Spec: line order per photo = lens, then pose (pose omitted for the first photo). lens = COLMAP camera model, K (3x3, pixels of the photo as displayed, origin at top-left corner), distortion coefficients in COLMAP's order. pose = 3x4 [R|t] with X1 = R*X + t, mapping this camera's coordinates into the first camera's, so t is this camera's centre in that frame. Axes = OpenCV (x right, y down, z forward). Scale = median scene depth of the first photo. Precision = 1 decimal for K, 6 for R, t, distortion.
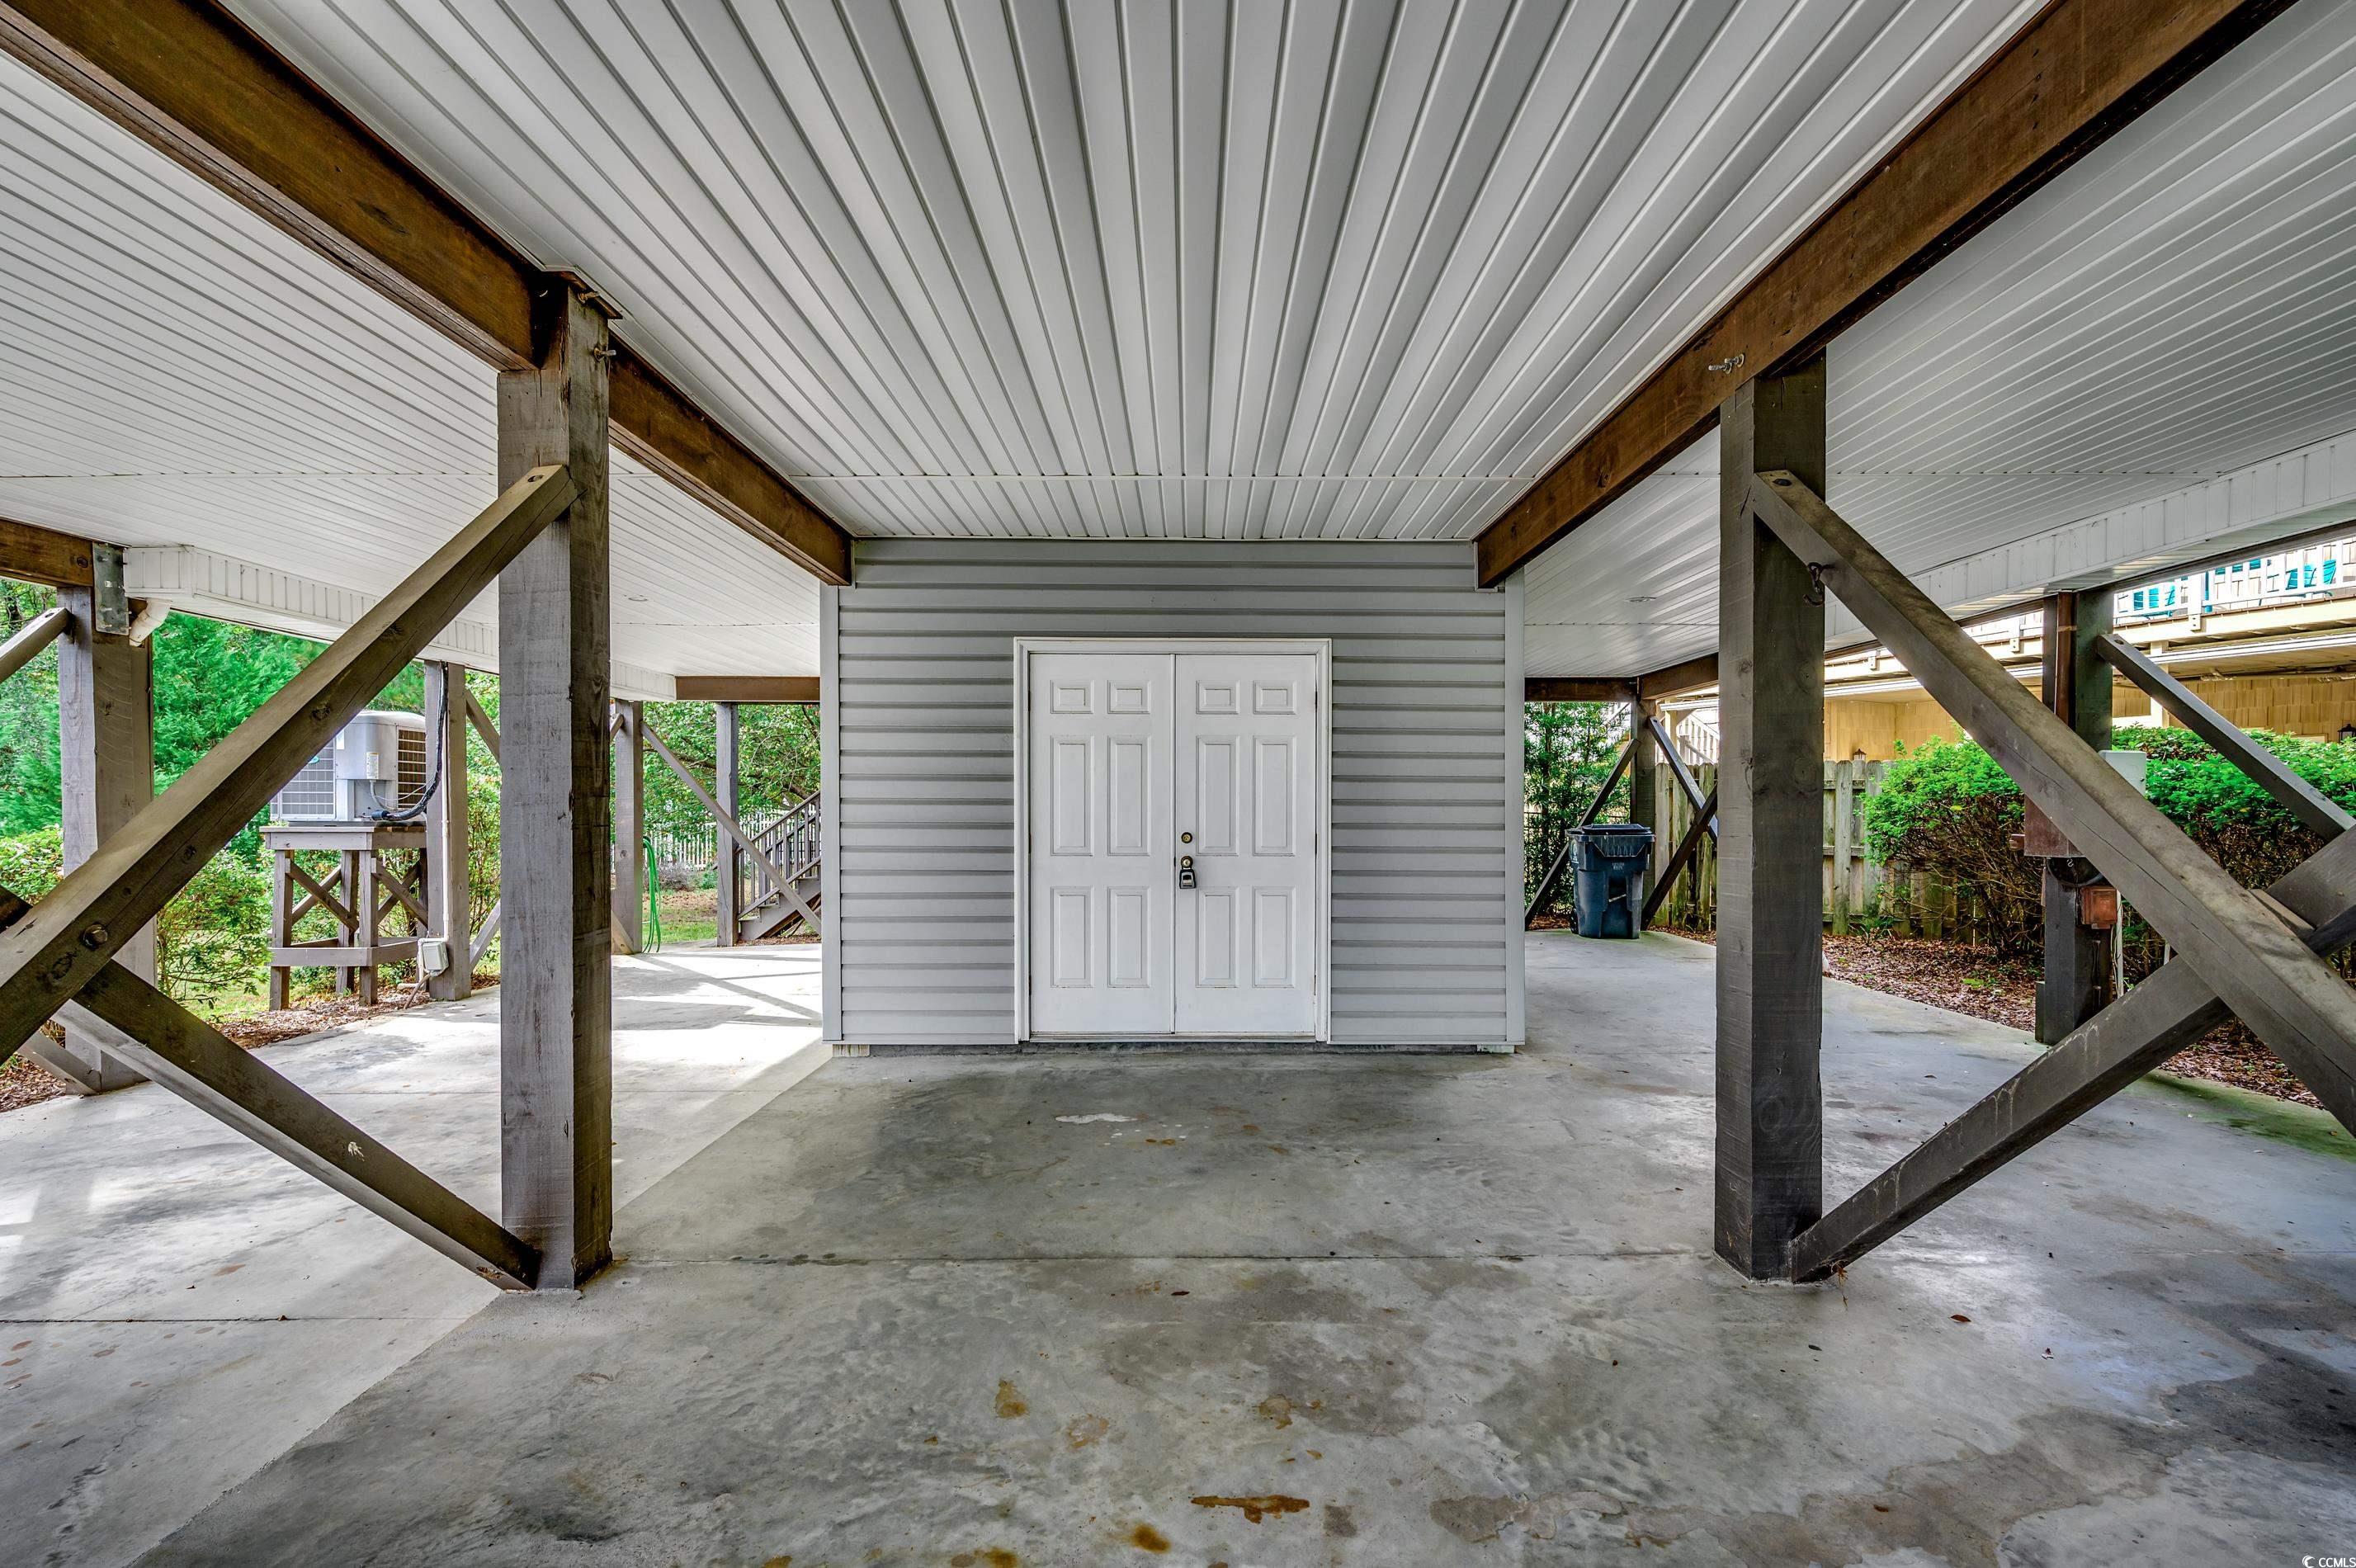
lens RADIAL K [[1065.9, 0, 1173.3], [0, 1065.9, 807.6], [0, 0, 1]] dist [0.004728, 0.000095]
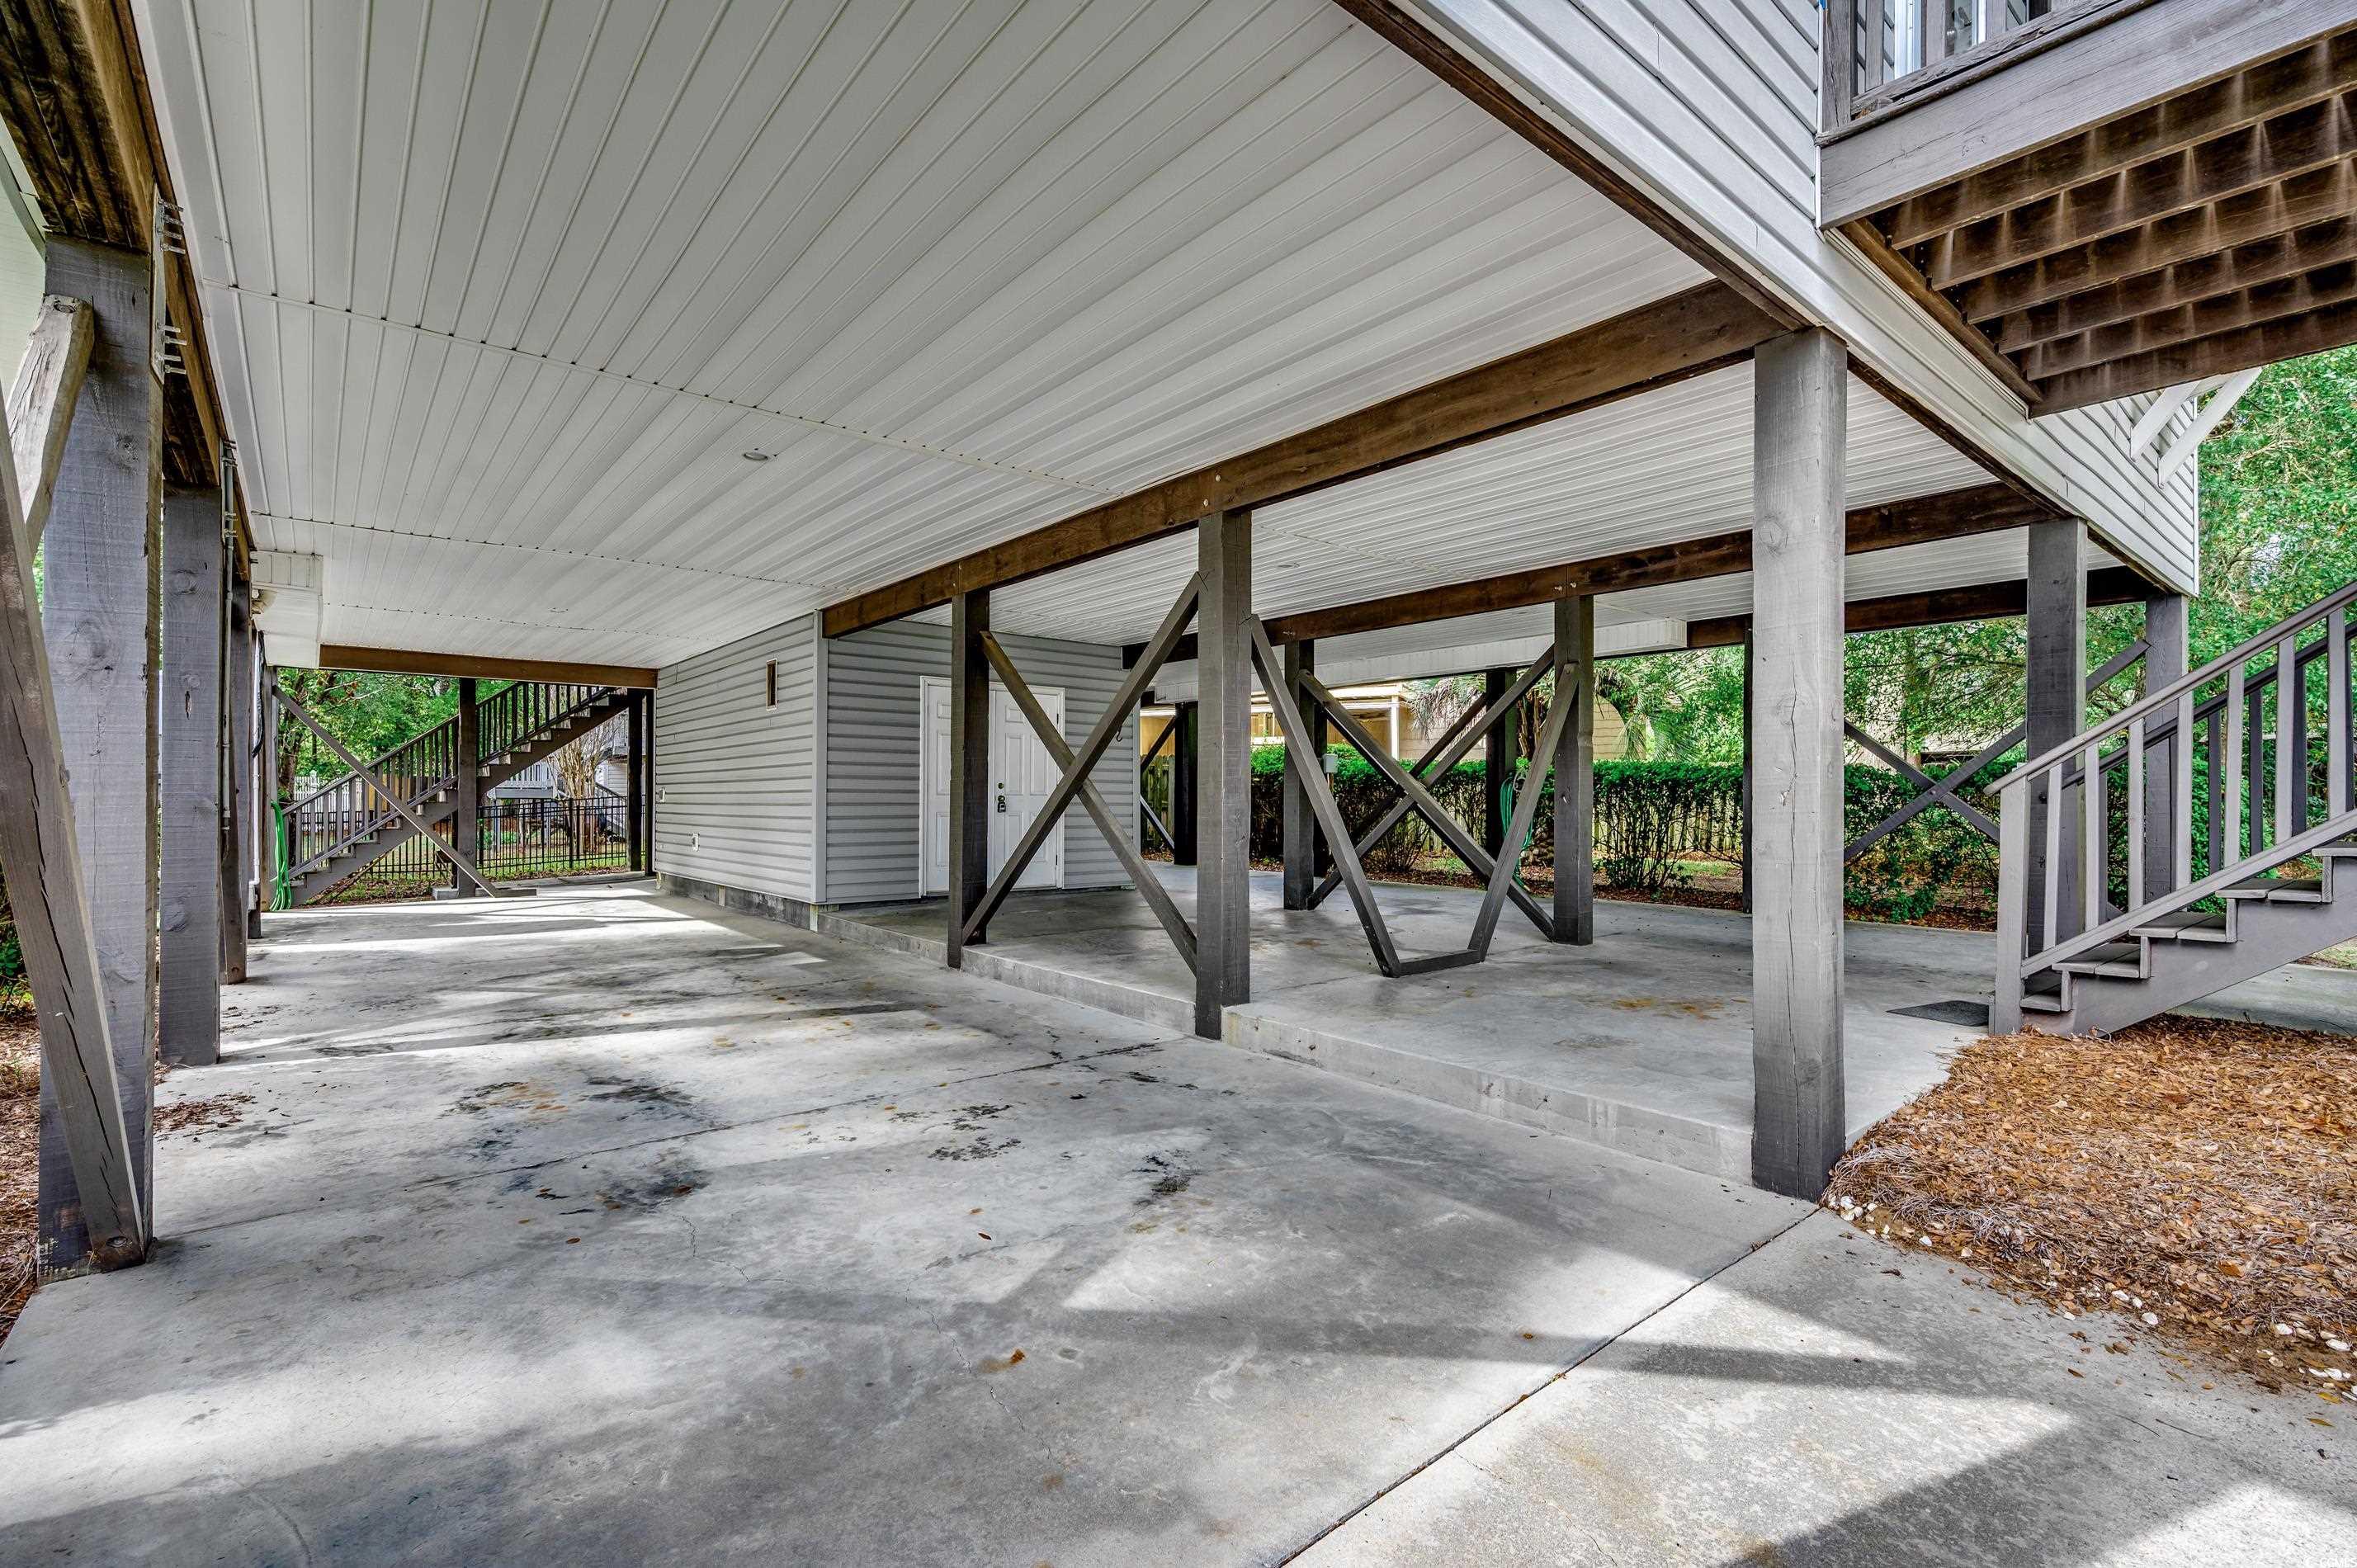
lens RADIAL K [[1066.3, 0, 1182.2], [0, 1066.3, 796.4], [0, 0, 1]] dist [0.004728, 0.000095]
pose [[0.763215, 0.001960, 0.646141, -0.990633], [-0.001348, 0.999998, -0.001441, 0.049734], [-0.646143, 0.000229, 0.763216, -0.690754]]
